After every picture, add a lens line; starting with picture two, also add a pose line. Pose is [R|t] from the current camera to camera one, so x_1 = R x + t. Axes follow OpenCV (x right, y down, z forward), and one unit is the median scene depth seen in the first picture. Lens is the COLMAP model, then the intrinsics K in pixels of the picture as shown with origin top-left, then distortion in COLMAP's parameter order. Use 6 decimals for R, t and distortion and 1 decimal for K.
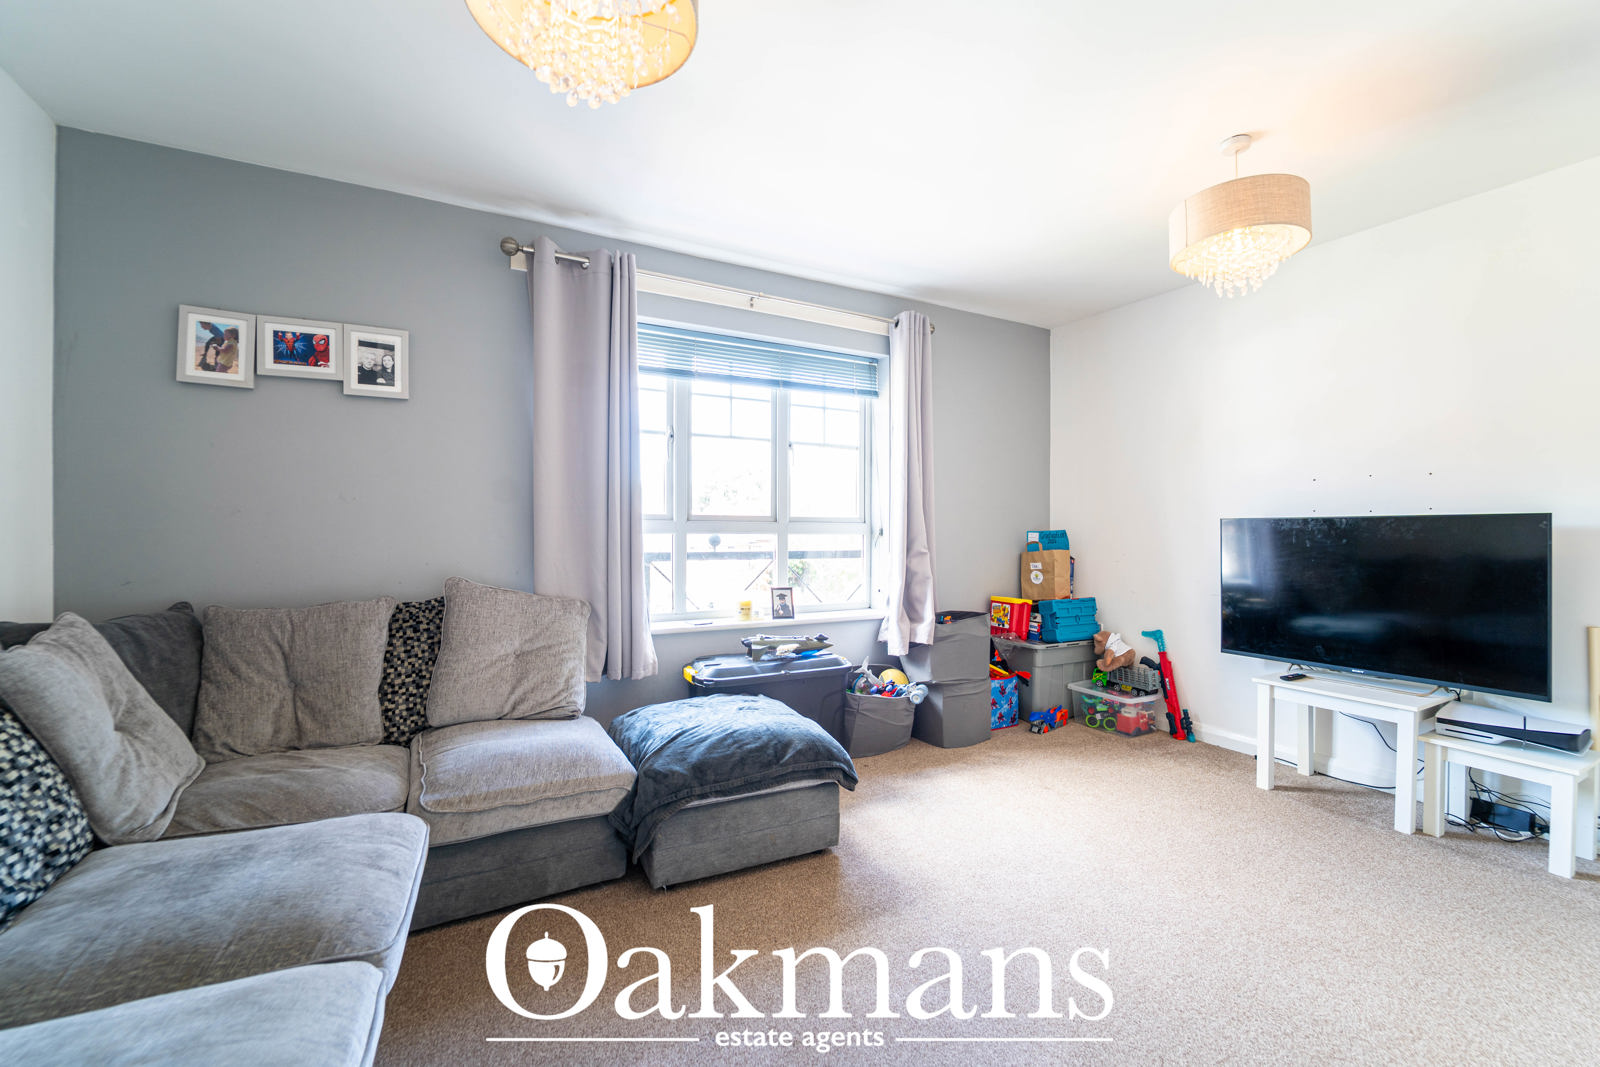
lens RADIAL K [[692.4, 0, 793.5], [0, 692.4, 530.7], [0, 0, 1]] dist [-0.019186, -0.000198]
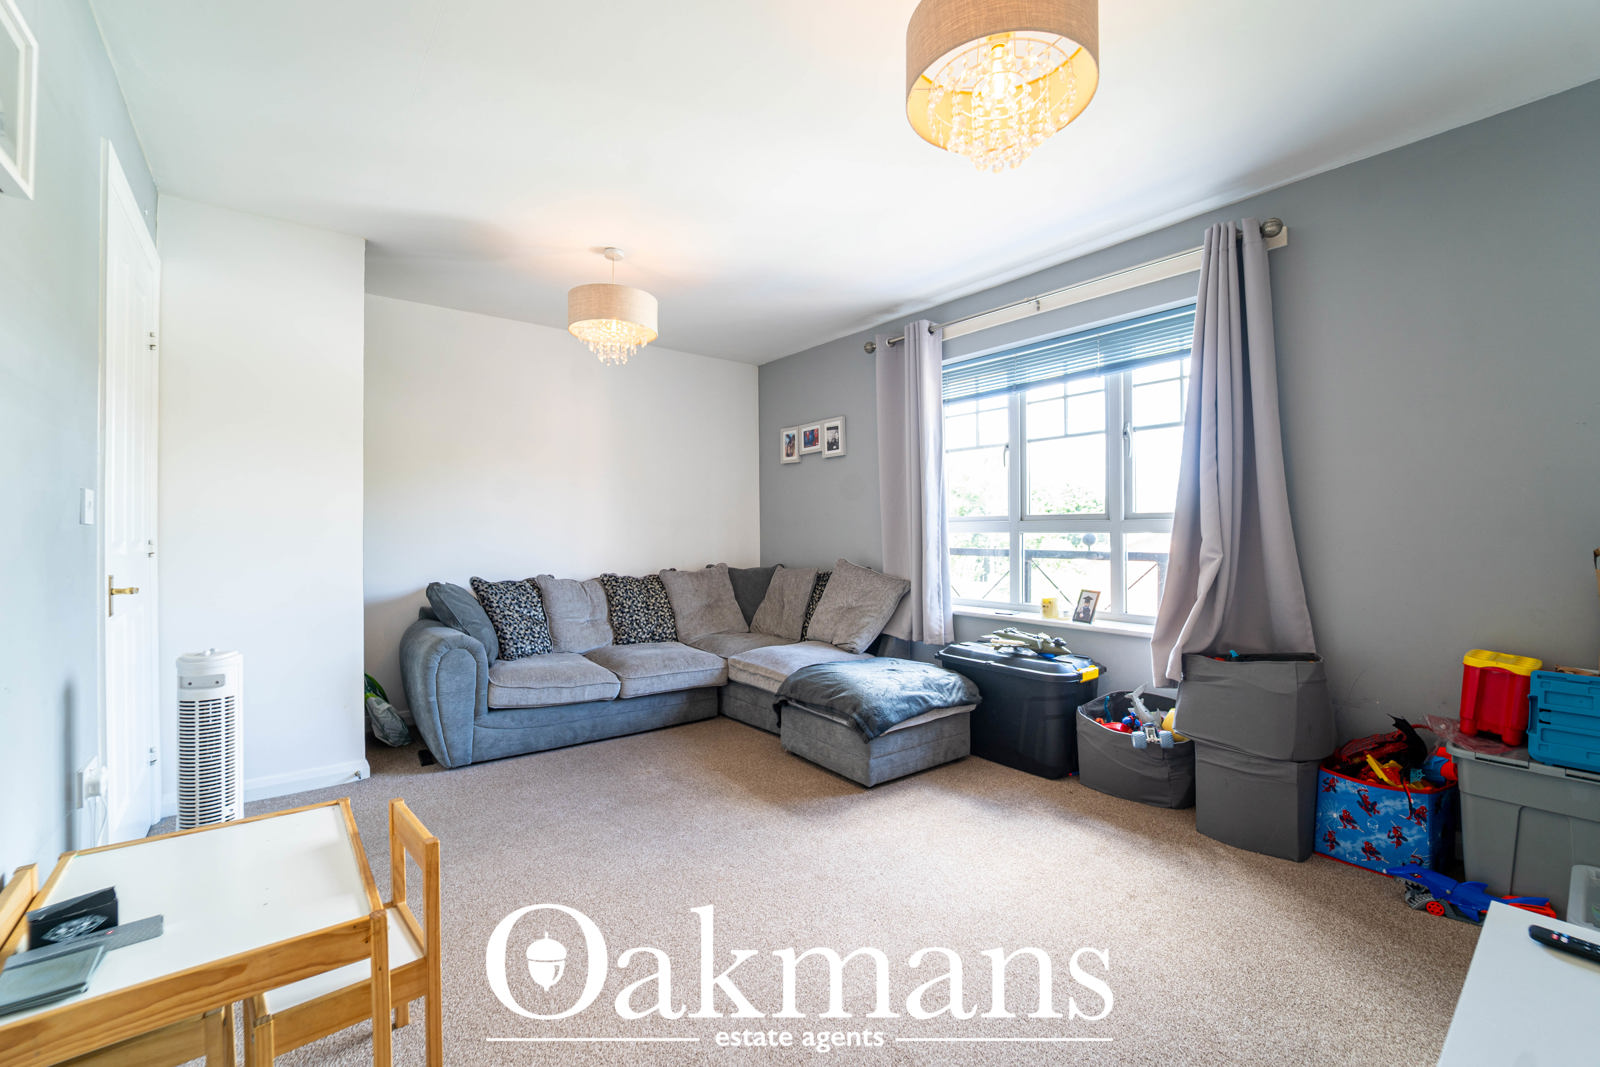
lens RADIAL K [[692.4, 0, 793.5], [0, 692.4, 530.7], [0, 0, 1]] dist [-0.019186, -0.000198]
pose [[0.129354, -0.000804, -0.991598, 0.956820], [0.006503, 0.999979, 0.000037, -0.001065], [0.991577, -0.006454, 0.129356, 0.535789]]
